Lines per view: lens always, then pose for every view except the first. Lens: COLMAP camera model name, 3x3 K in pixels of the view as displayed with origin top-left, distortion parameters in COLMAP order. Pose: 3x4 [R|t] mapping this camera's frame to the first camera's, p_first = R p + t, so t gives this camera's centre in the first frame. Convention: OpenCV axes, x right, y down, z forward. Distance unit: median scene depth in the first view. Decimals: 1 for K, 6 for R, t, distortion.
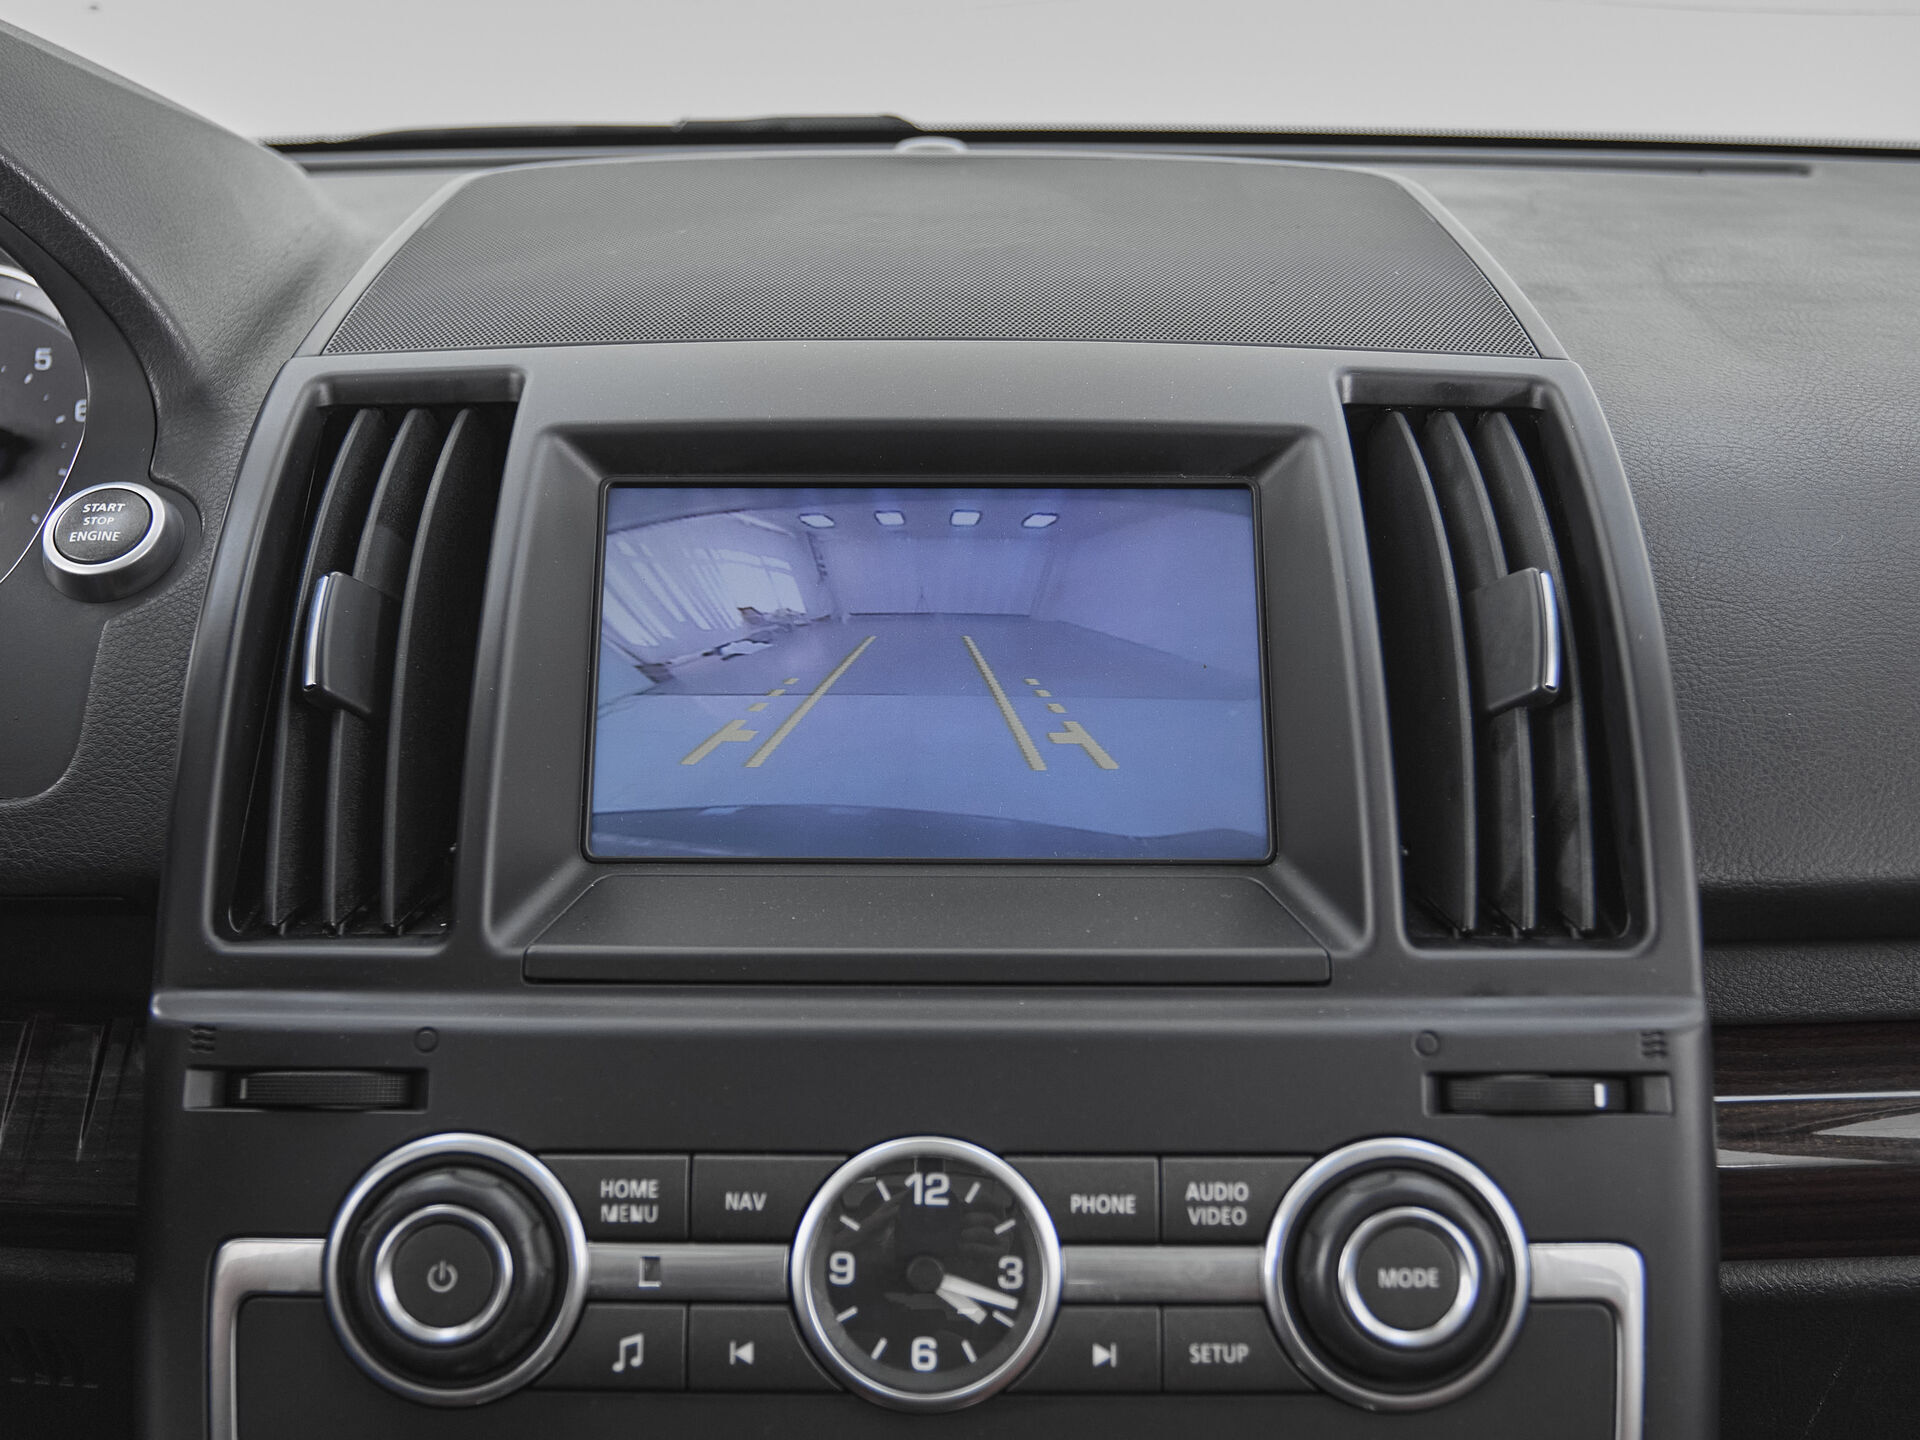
lens RADIAL K [[2060.5, 0, 960.0], [0, 2060.5, 720.0], [0, 0, 1]] dist [-0.060241, 0.030901]
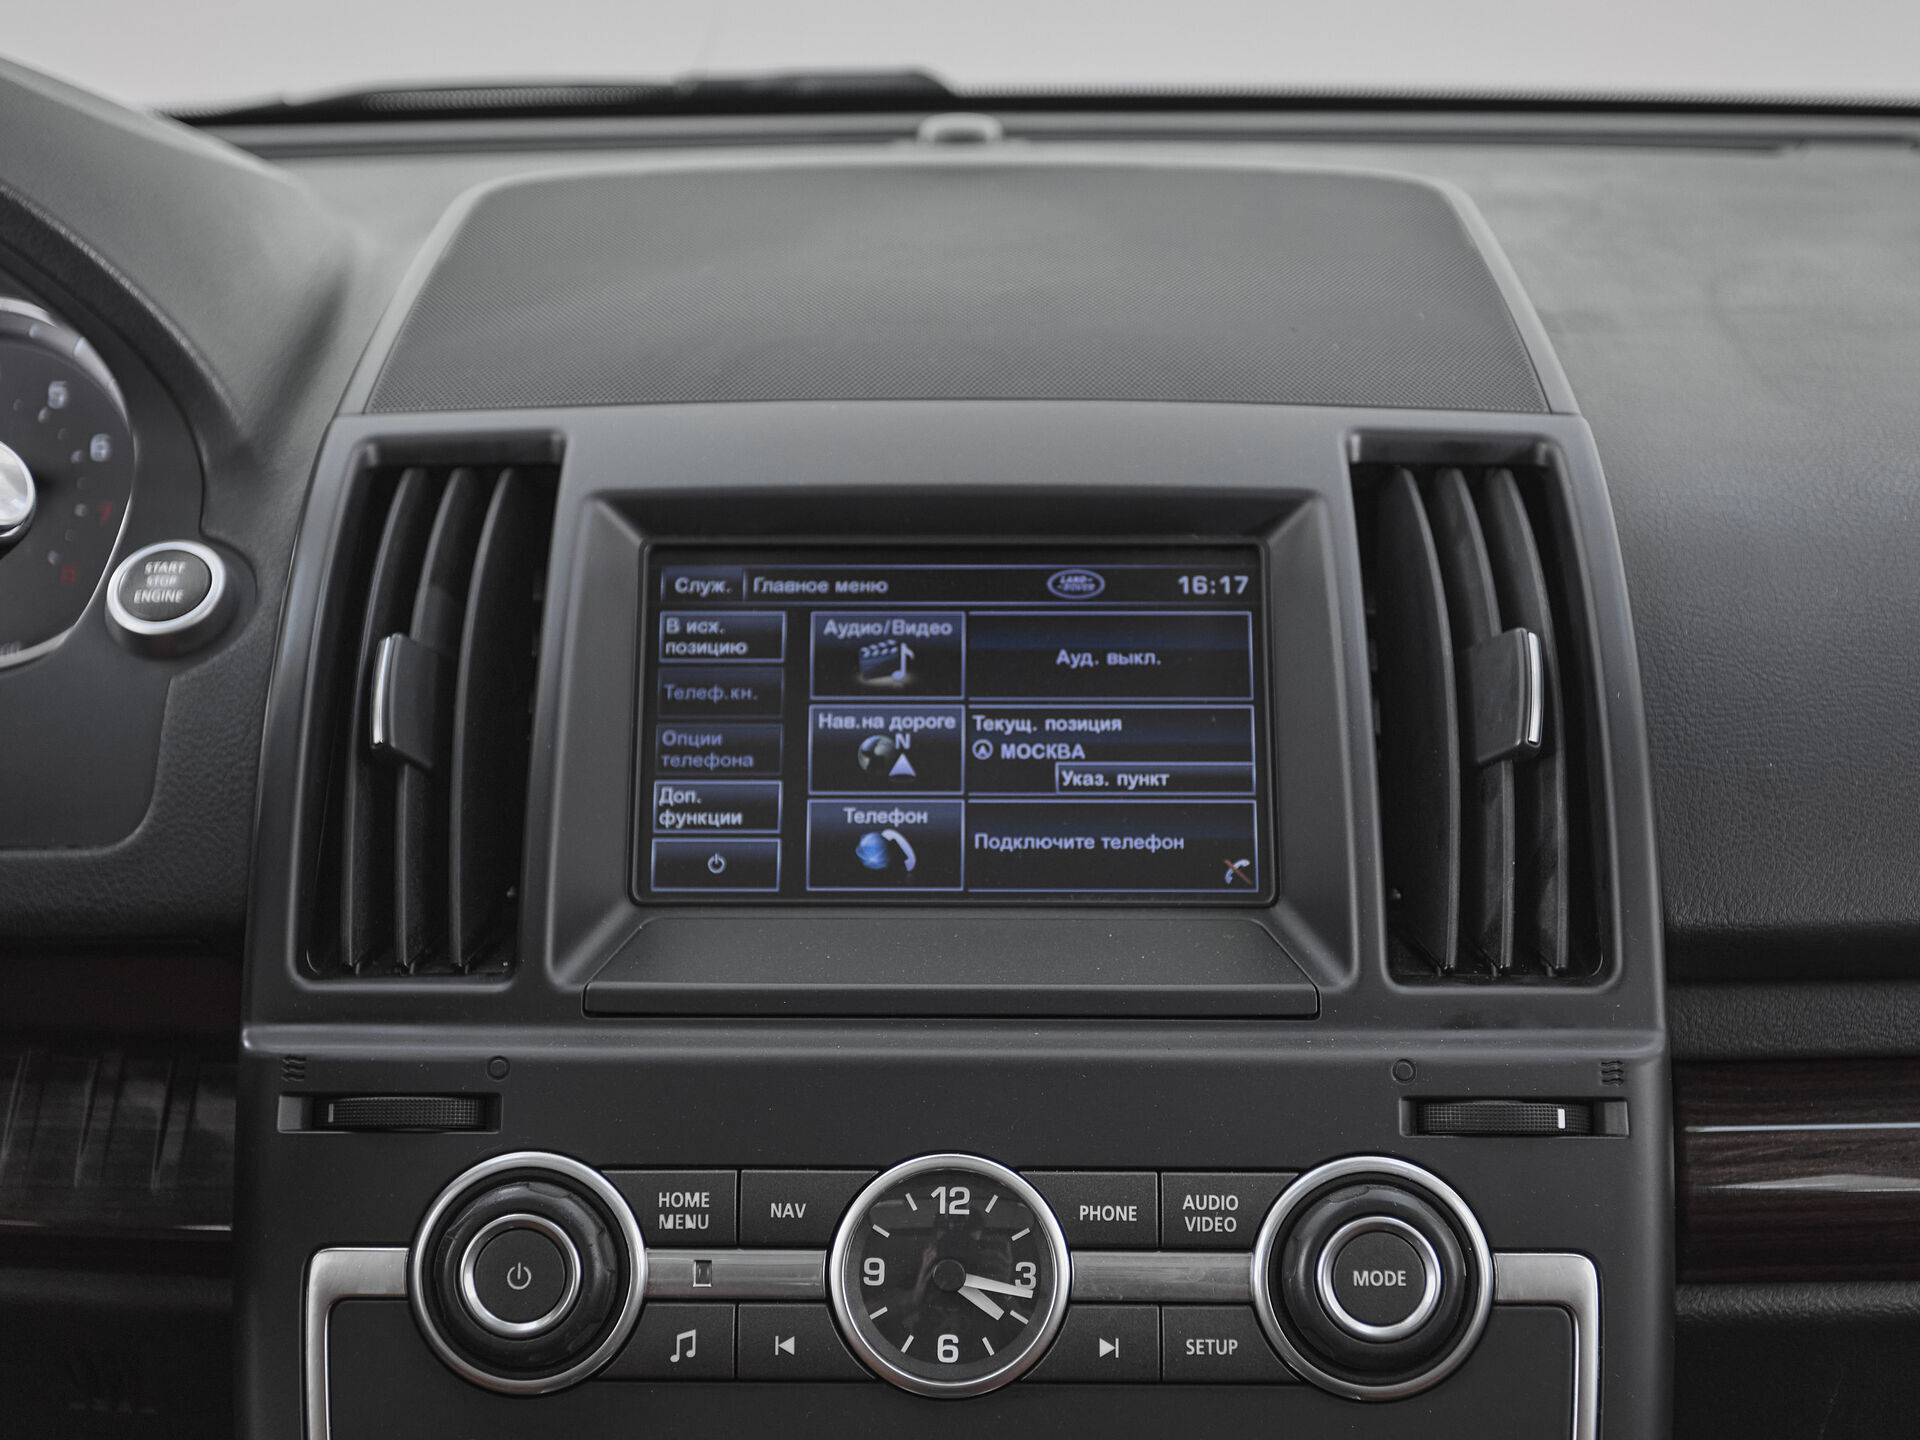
lens RADIAL K [[2742.8, 0, 960.0], [0, 2742.8, 720.0], [0, 0, 1]] dist [0.007610, -0.038592]
pose [[0.999813, -0.002090, -0.019247, 0.018296], [0.002227, 0.999973, 0.007051, -0.042438], [0.019231, -0.007093, 0.999790, -0.485209]]
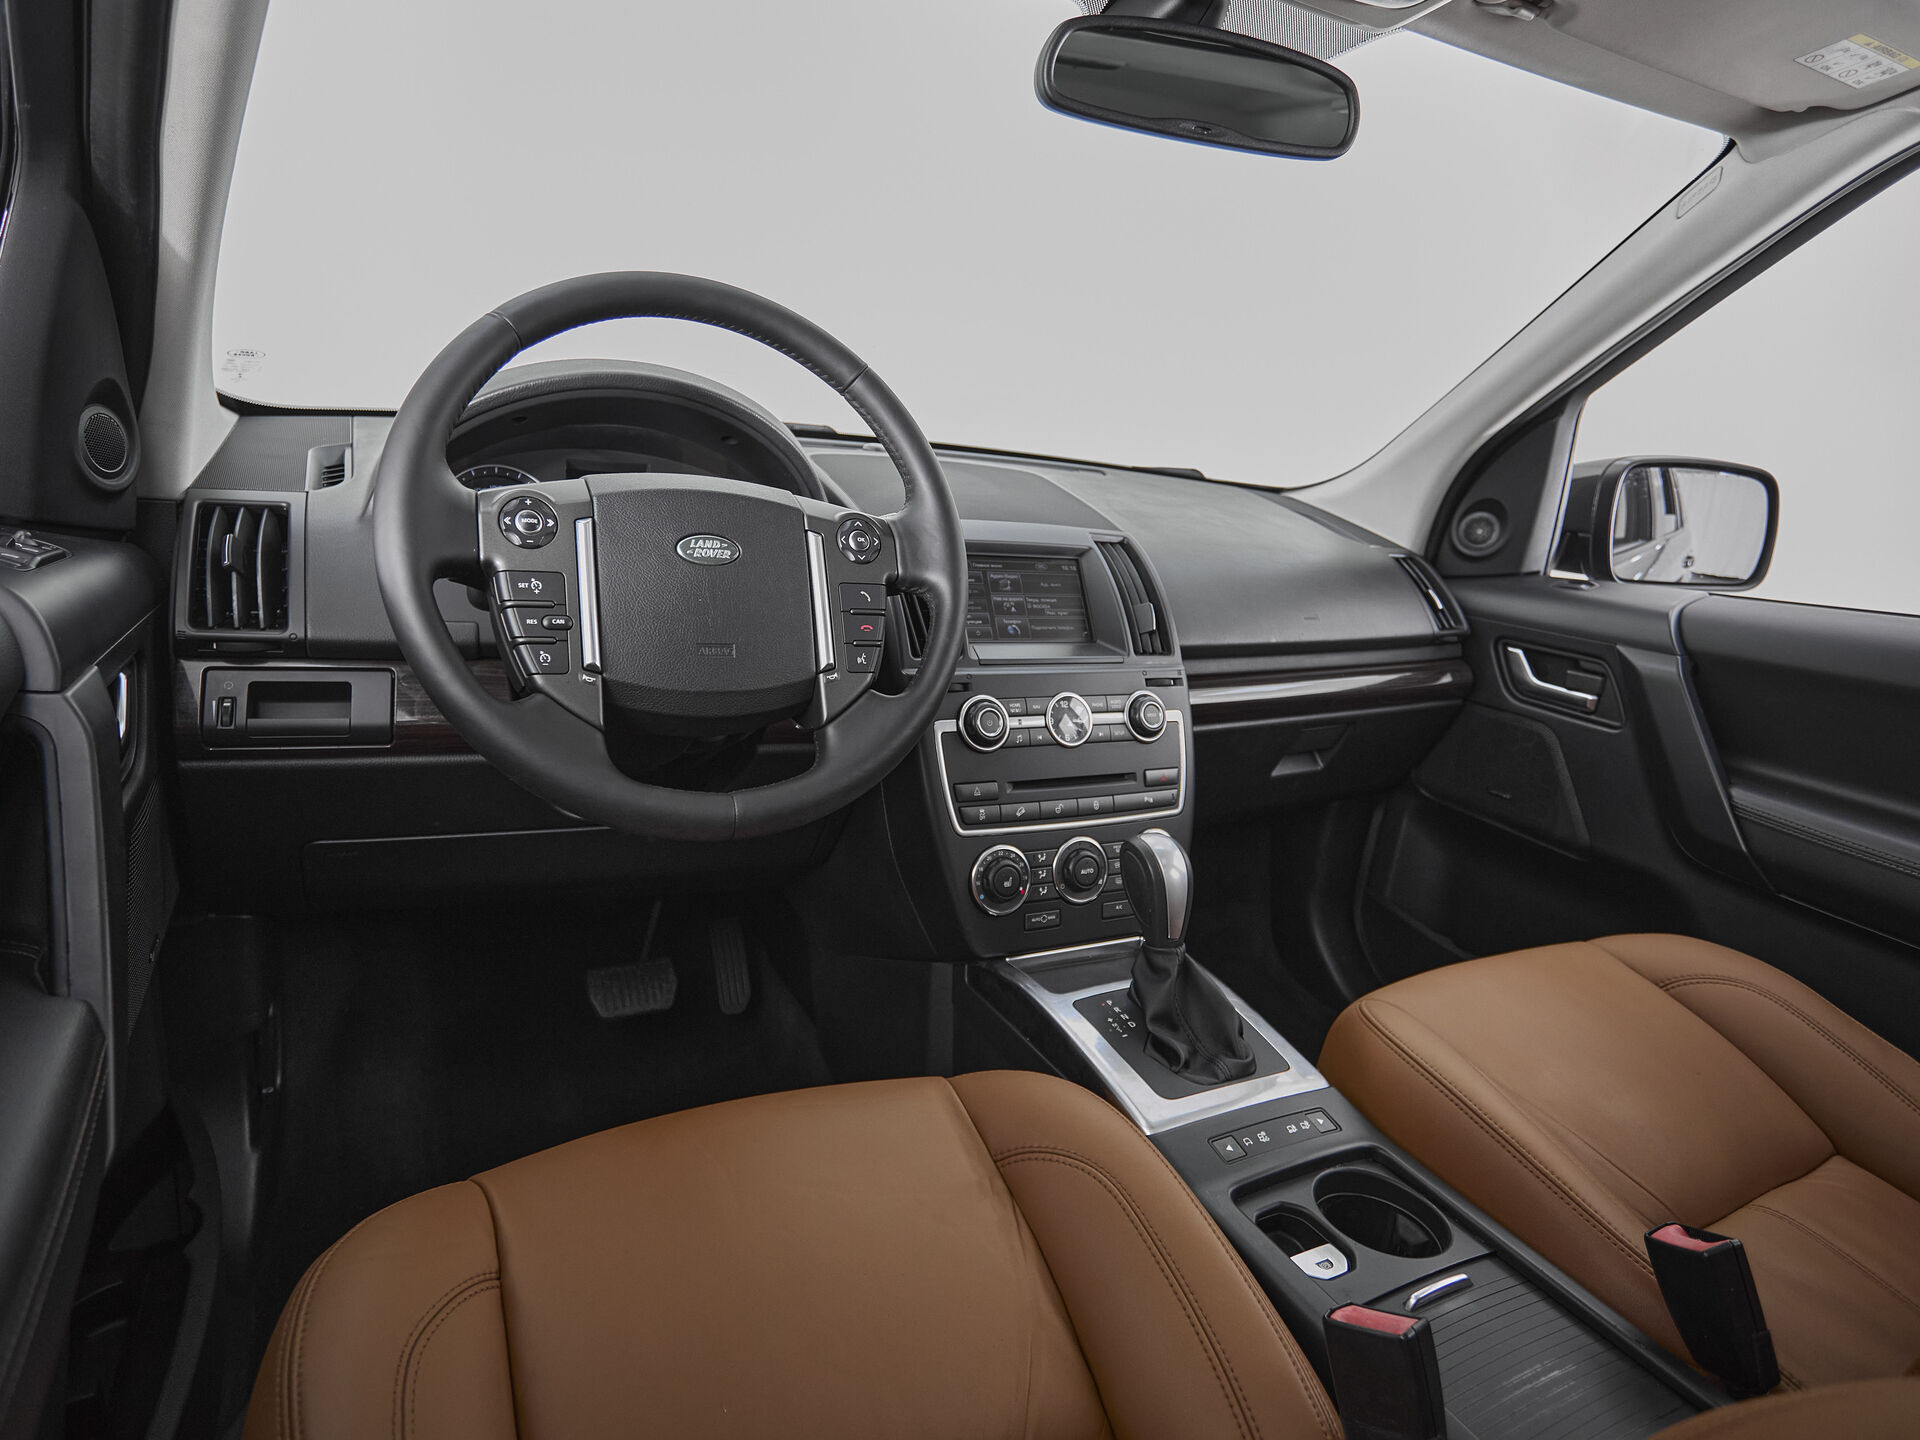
lens RADIAL K [[1083.4, 0, 956.9], [0, 1083.4, 696.1], [0, 0, 1]] dist [-0.001802, -0.000751]
pose [[0.881982, -0.029659, 0.470348, -1.442390], [0.020443, 0.999486, 0.024690, 0.142312], [-0.470839, -0.012160, 0.882135, -1.128386]]
